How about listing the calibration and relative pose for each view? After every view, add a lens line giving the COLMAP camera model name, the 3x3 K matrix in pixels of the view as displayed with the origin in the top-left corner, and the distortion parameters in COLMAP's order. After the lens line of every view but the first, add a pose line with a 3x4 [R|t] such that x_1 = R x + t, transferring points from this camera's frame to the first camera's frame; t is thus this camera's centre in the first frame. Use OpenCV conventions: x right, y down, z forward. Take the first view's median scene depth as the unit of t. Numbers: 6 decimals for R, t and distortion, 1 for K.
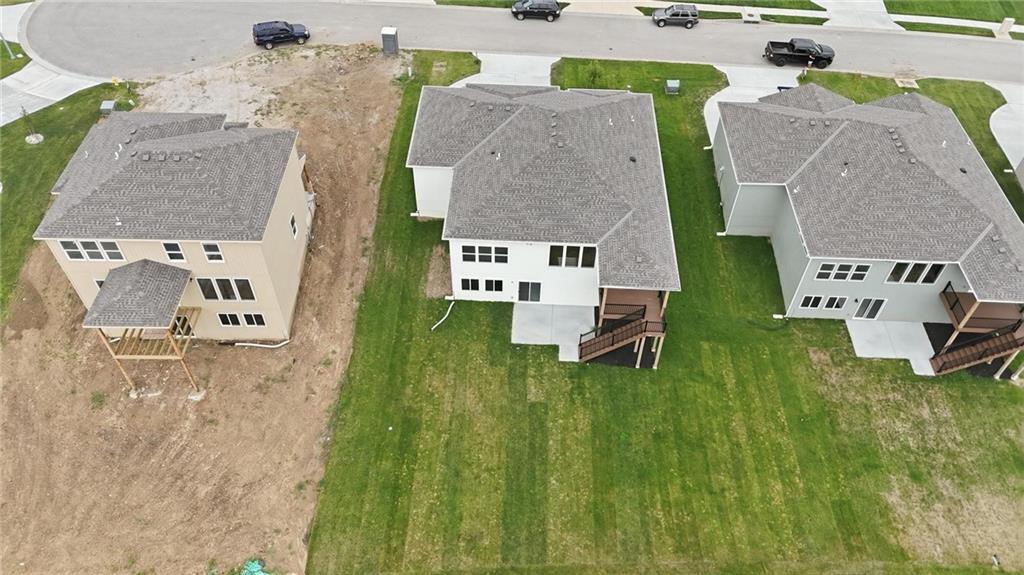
lens RADIAL K [[753.9, 0, 508.2], [0, 753.9, 291.3], [0, 0, 1]] dist [0.063651, -0.049812]
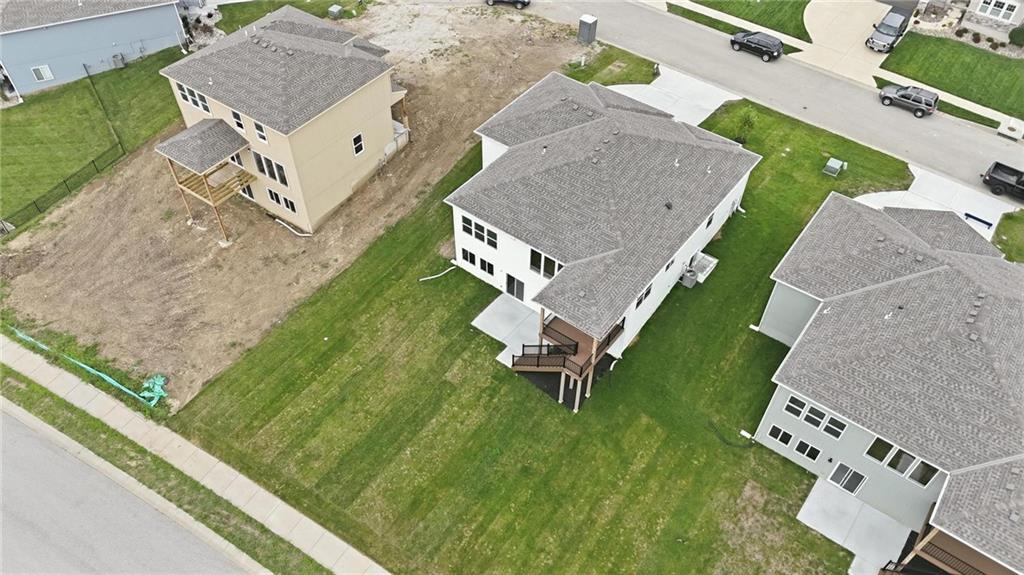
lens RADIAL K [[753.9, 0, 507.7], [0, 753.9, 287.7], [0, 0, 1]] dist [0.063651, -0.049812]
pose [[0.820333, 0.417550, -0.390775, 0.437350], [-0.419425, 0.903780, 0.085227, -0.085384], [0.388762, 0.093986, 0.916532, 0.086634]]
